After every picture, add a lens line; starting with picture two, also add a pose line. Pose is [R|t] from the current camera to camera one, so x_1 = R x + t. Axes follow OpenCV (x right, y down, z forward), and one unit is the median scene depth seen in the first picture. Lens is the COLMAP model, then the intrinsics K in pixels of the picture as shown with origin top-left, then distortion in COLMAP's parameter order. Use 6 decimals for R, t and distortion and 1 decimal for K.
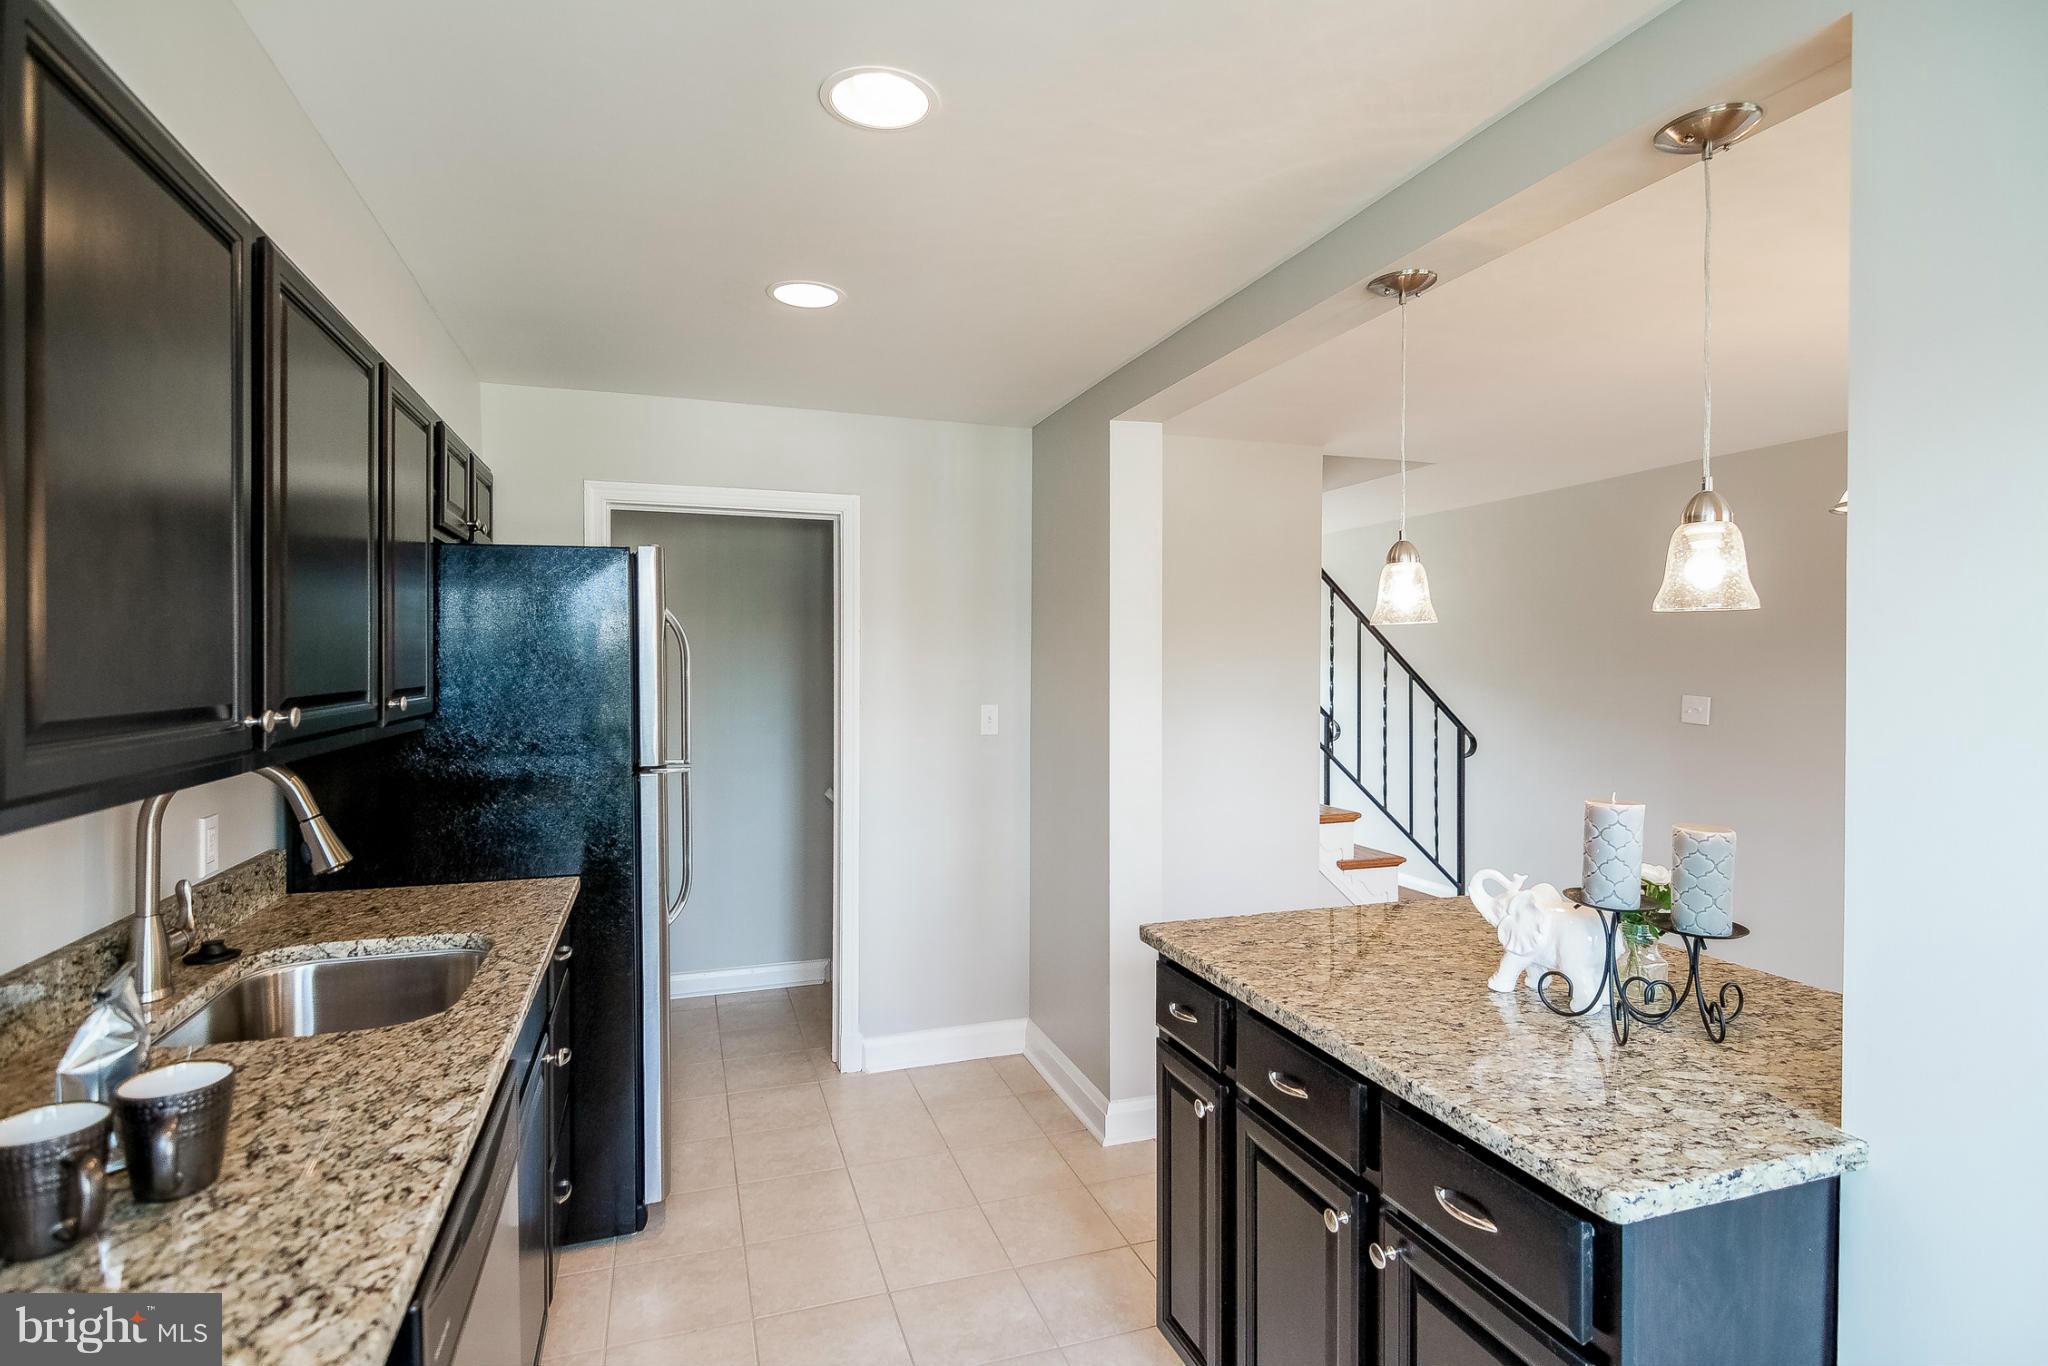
lens RADIAL K [[1033.9, 0, 1032.0], [0, 1033.9, 662.8], [0, 0, 1]] dist [-0.002390, -0.001263]
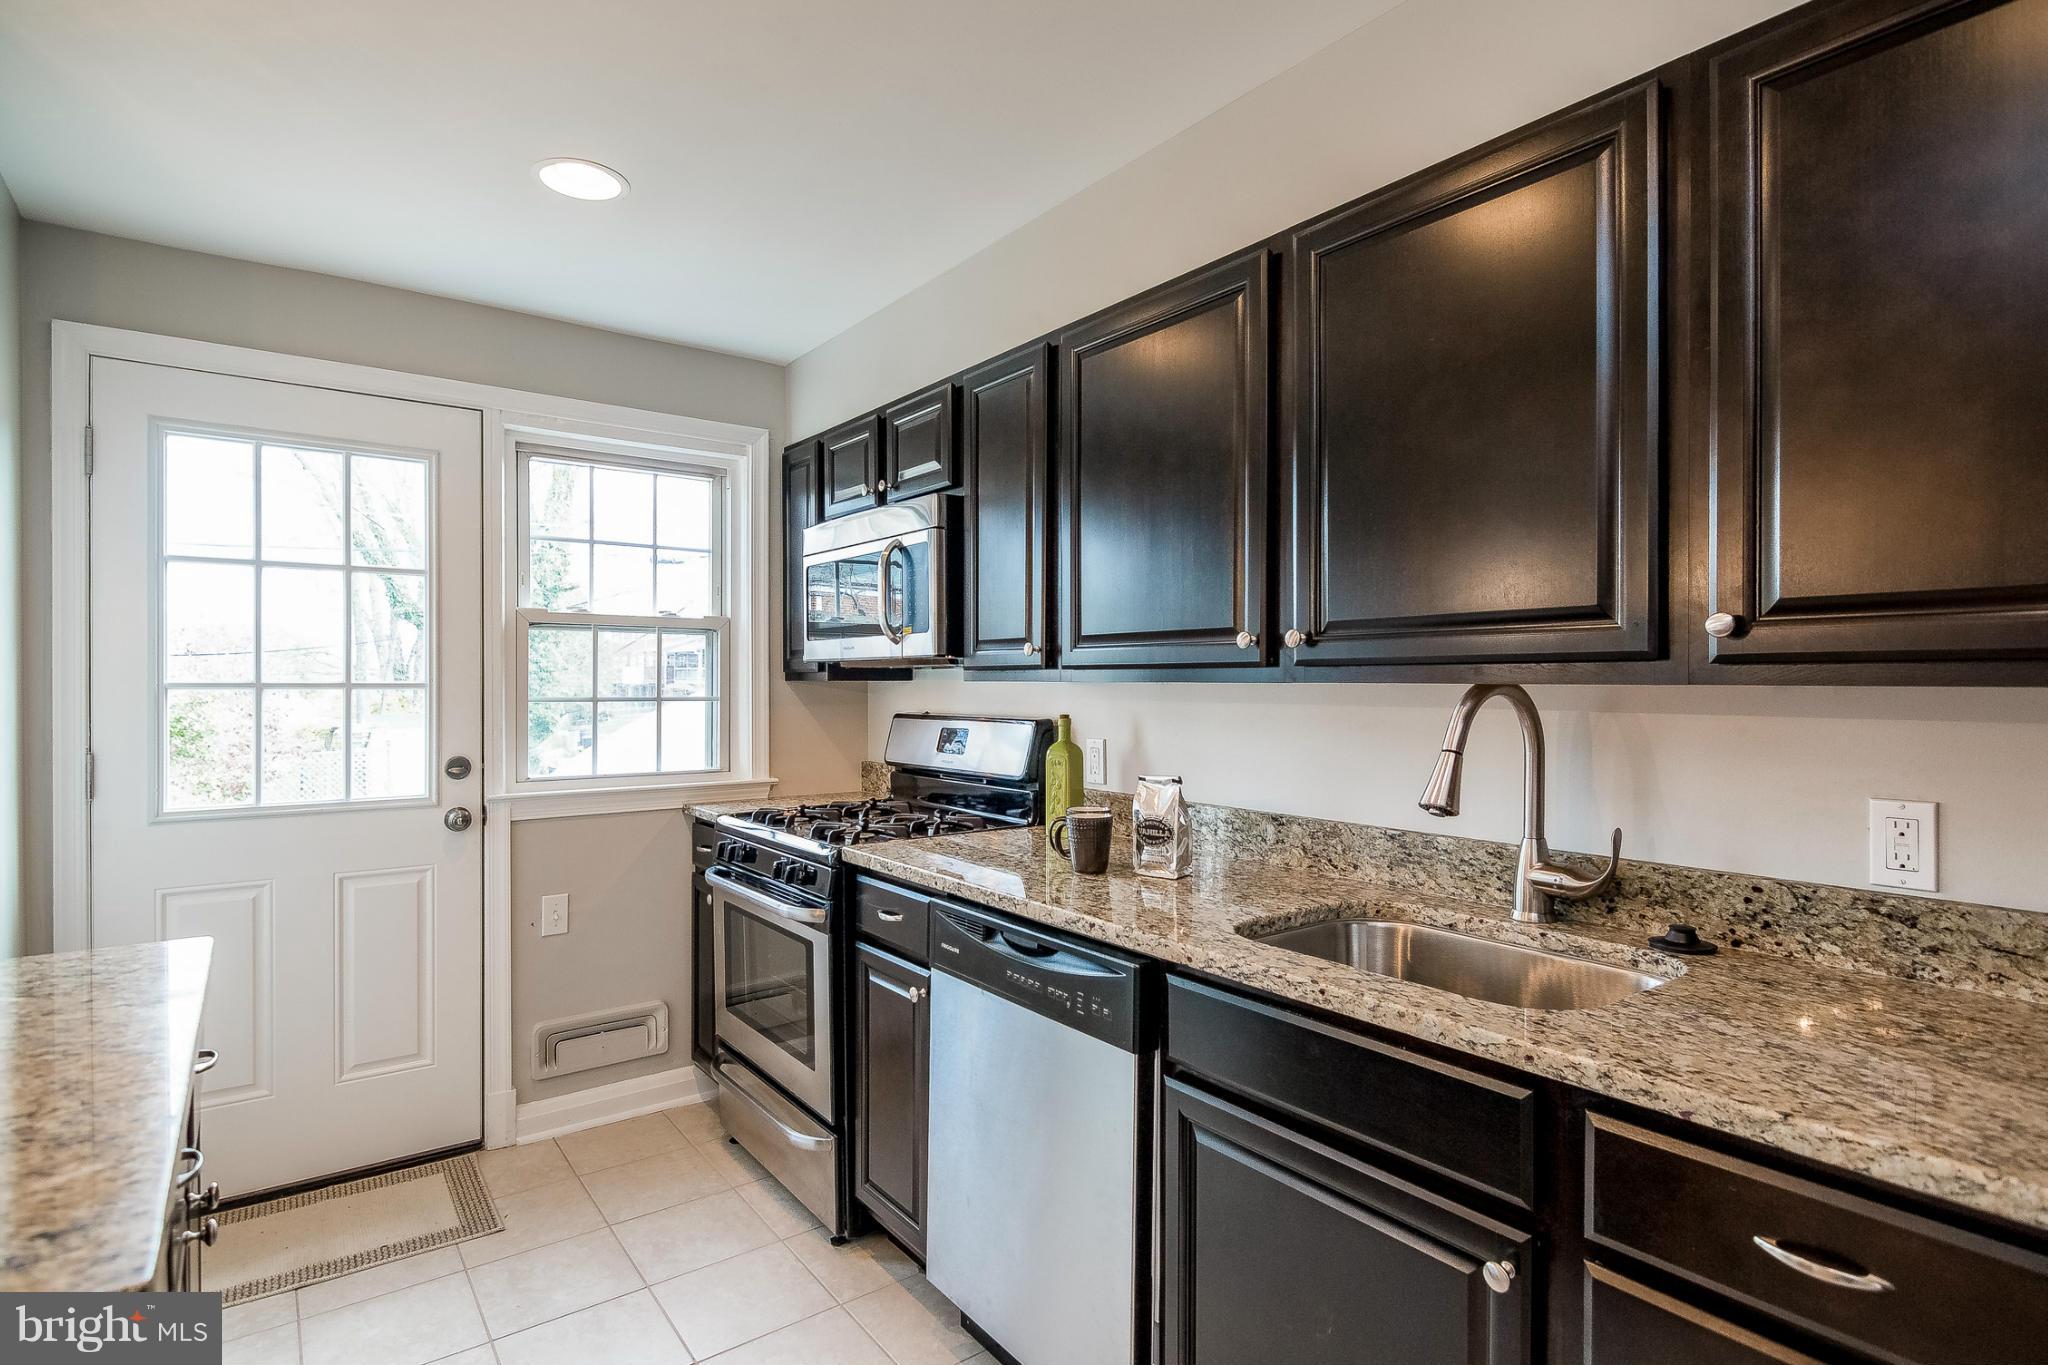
lens RADIAL K [[1029.2, 0, 1031.5], [0, 1029.2, 691.1], [0, 0, 1]] dist [0.017189, -0.019799]
pose [[-0.953532, -0.000897, -0.301289, -0.080103], [-0.003728, 0.999954, 0.008820, 0.094008], [0.301267, 0.009533, -0.953492, 1.870088]]
